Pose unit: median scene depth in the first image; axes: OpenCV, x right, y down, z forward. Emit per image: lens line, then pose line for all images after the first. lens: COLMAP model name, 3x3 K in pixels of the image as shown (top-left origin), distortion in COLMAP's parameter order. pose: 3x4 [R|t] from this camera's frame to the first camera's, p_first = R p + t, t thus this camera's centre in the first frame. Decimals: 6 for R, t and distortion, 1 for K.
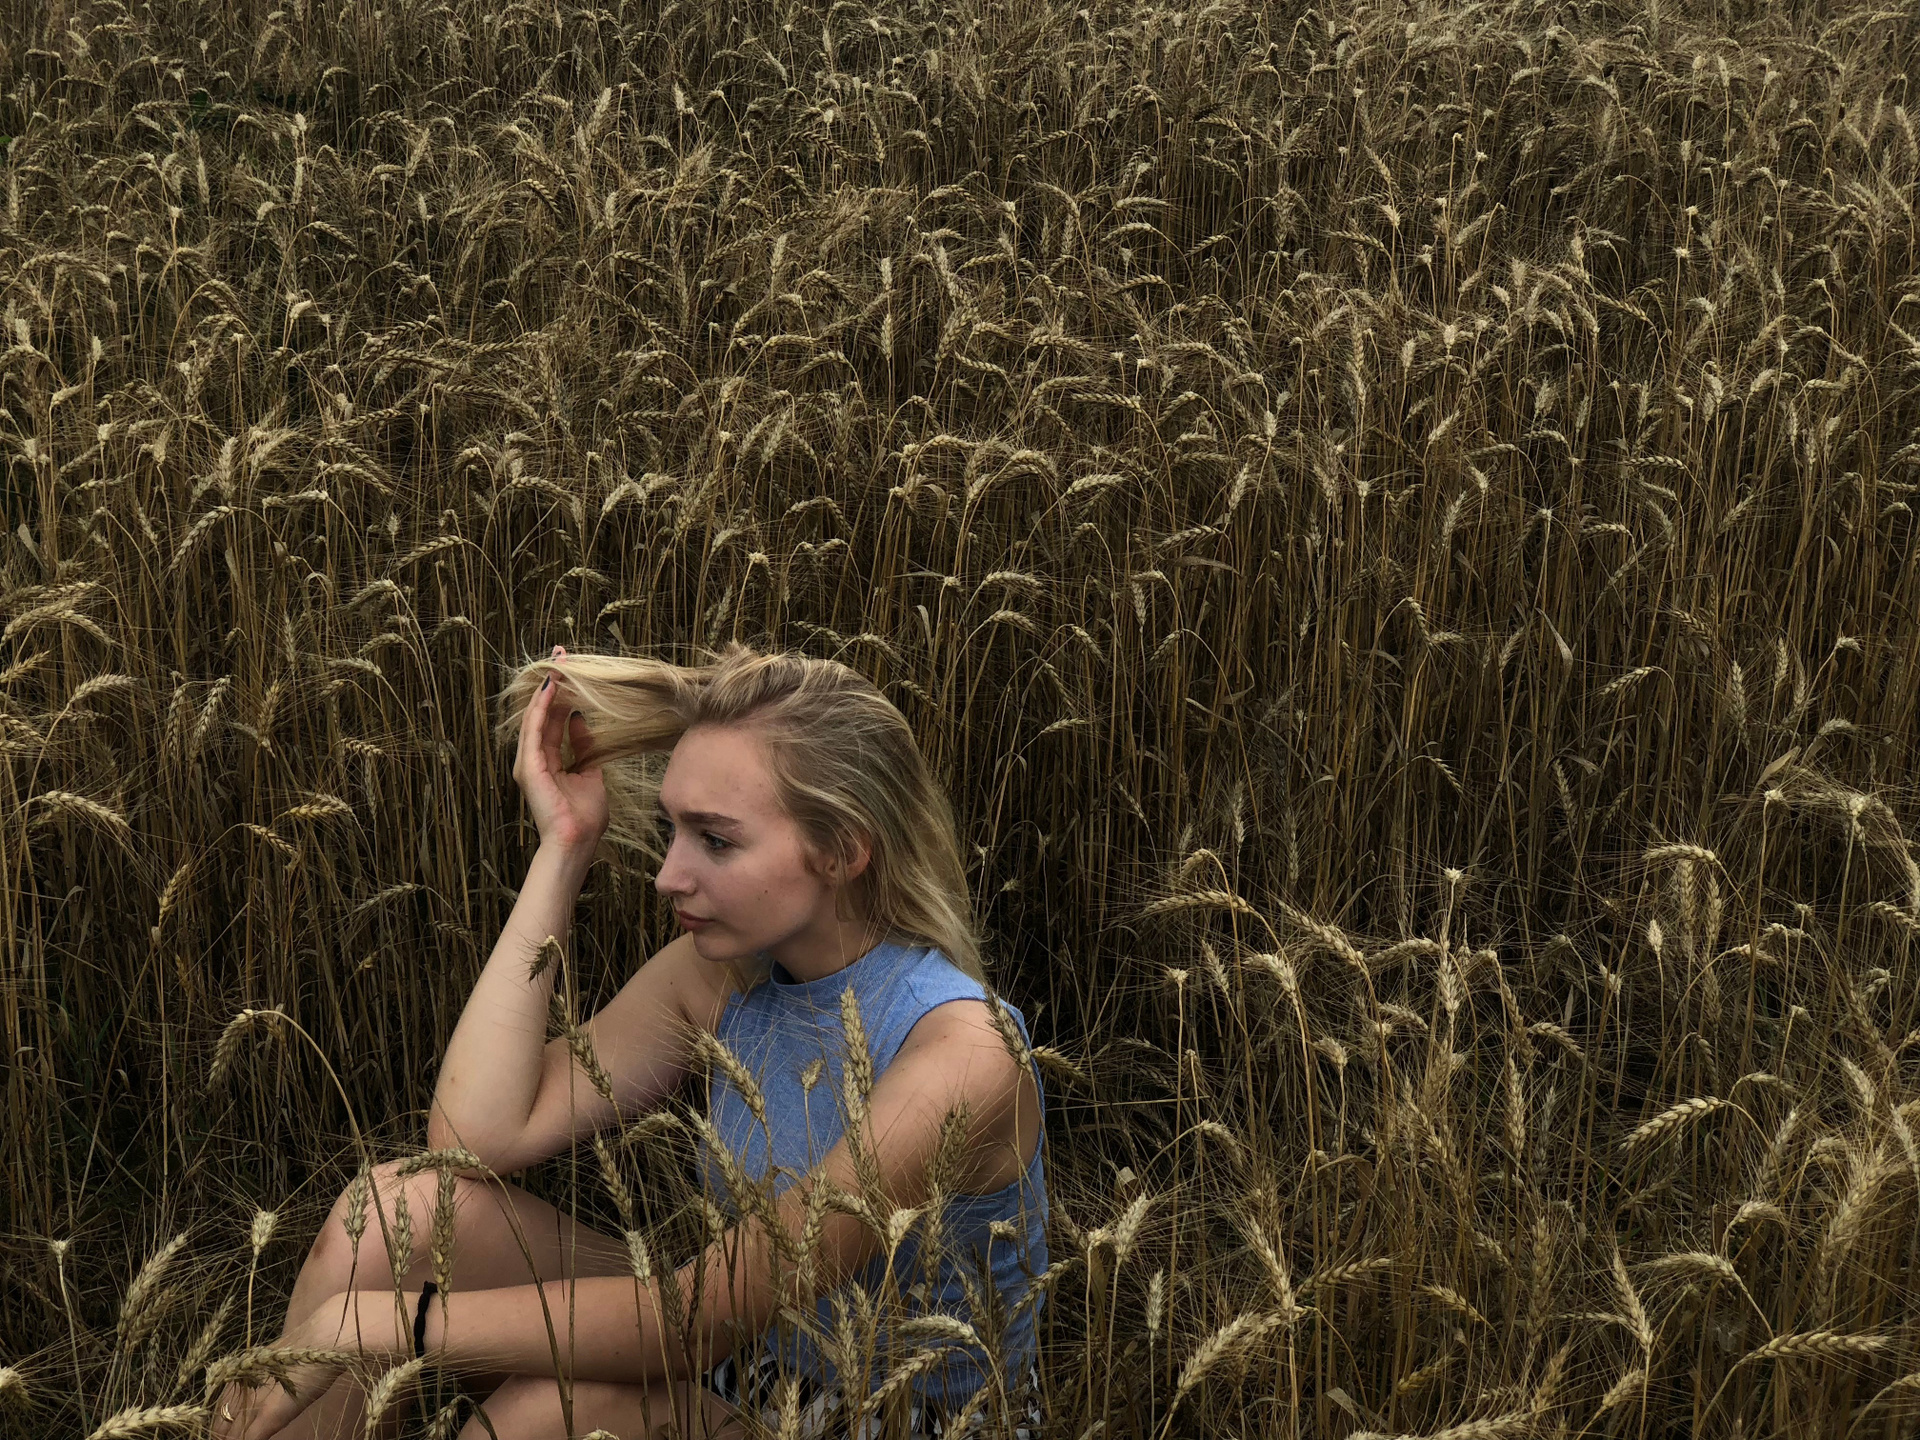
lens RADIAL K [[2862.8, 0, 974.6], [0, 2862.8, 714.5], [0, 0, 1]] dist [0.046705, -0.088478]
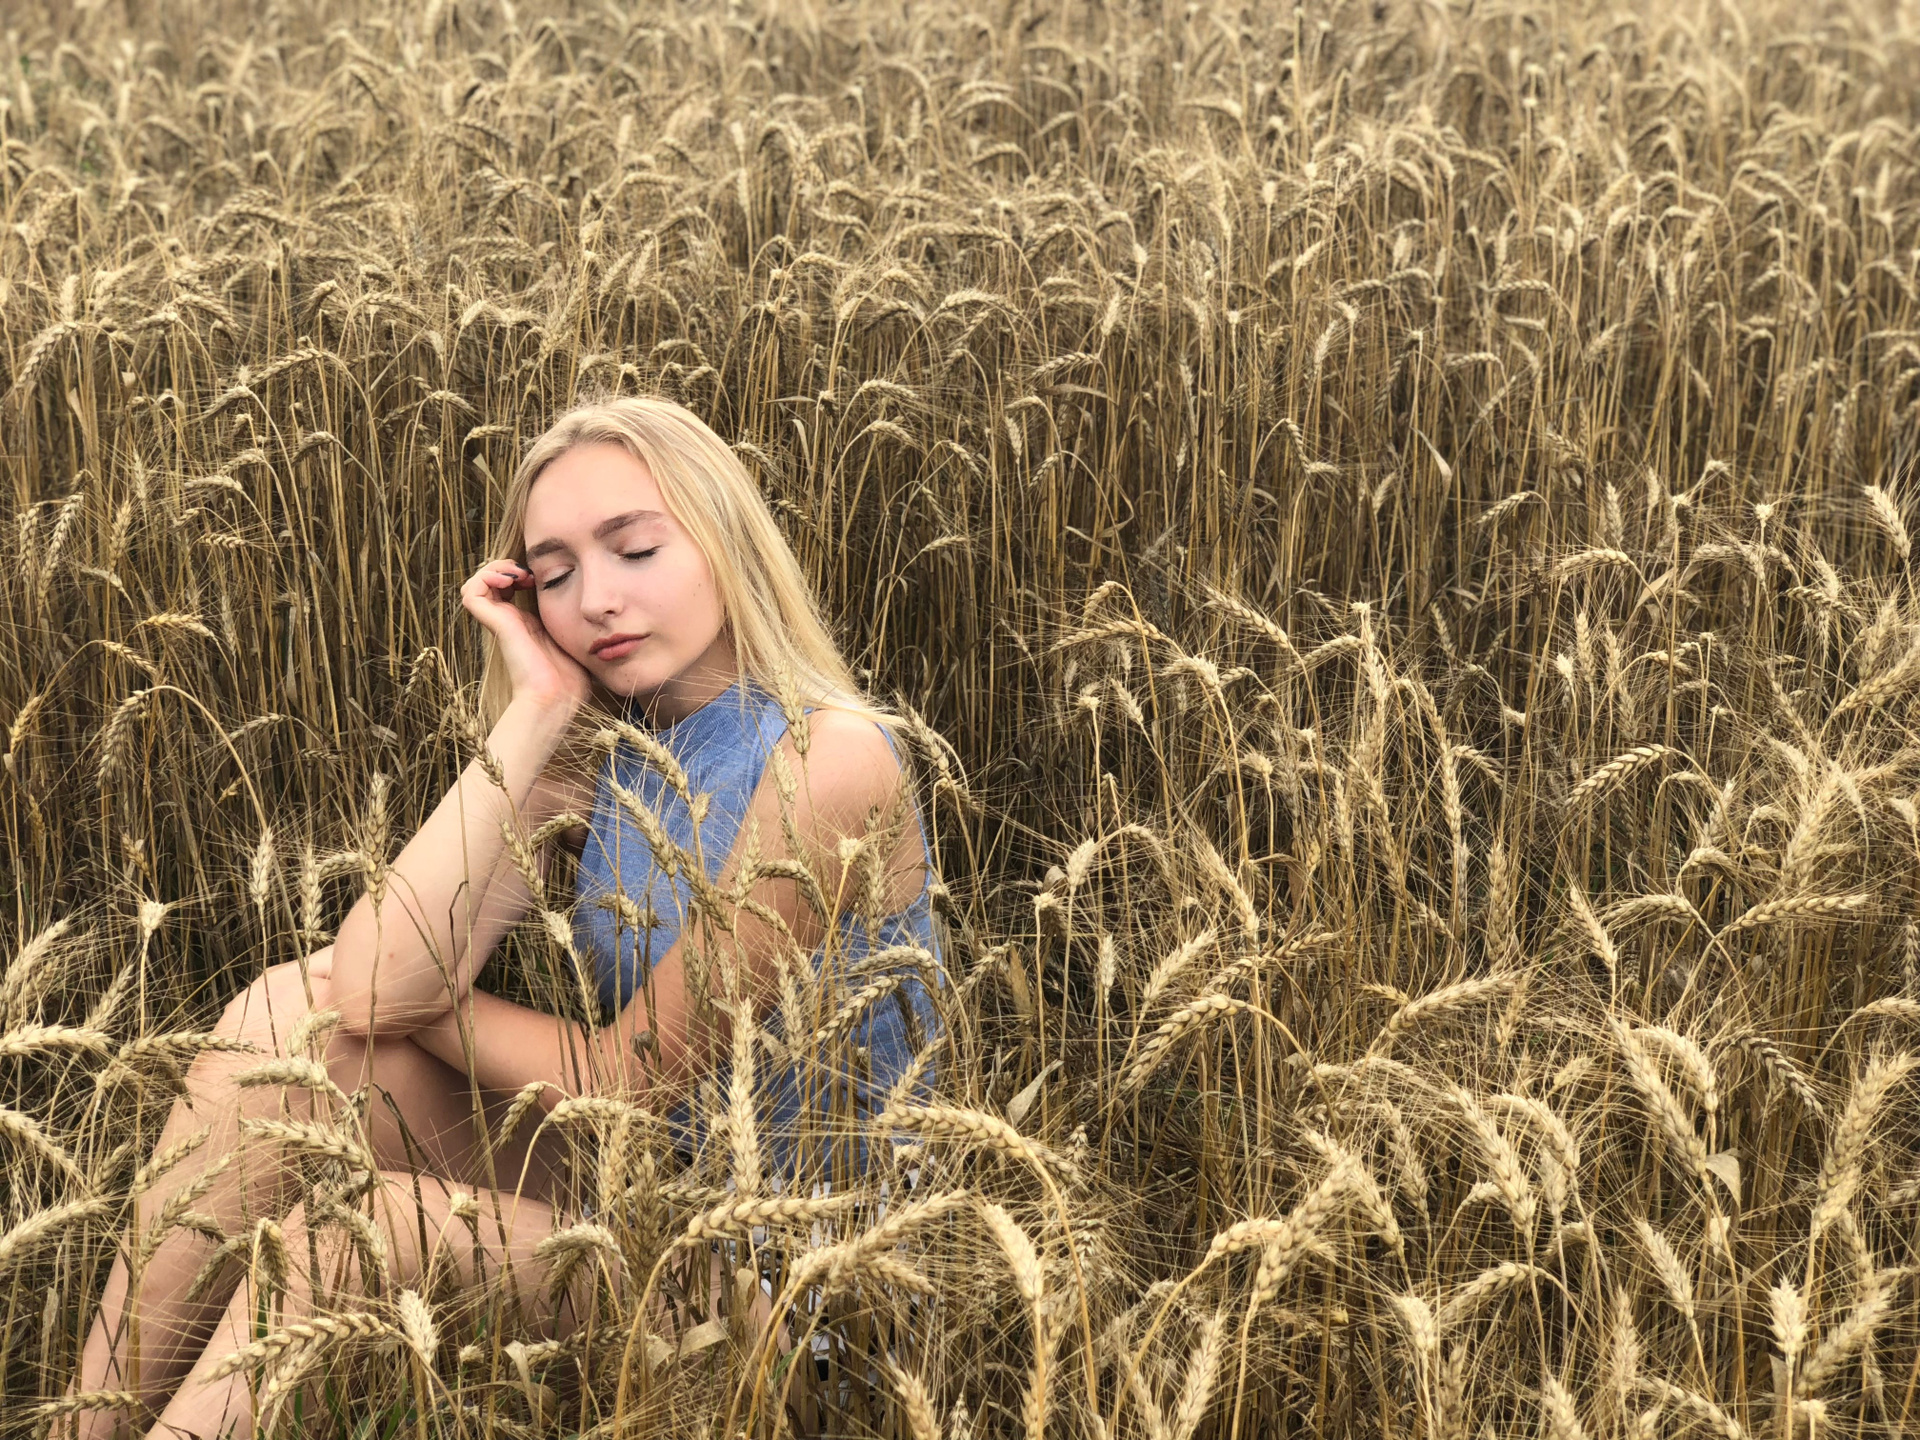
lens RADIAL K [[2853.4, 0, 960.0], [0, 2853.4, 720.0], [0, 0, 1]] dist [0.036516, -0.094764]
pose [[0.997228, -0.033409, 0.066479, -0.029581], [0.037806, 0.997102, -0.066021, 0.123355], [-0.064080, 0.068351, 0.995601, 0.031504]]
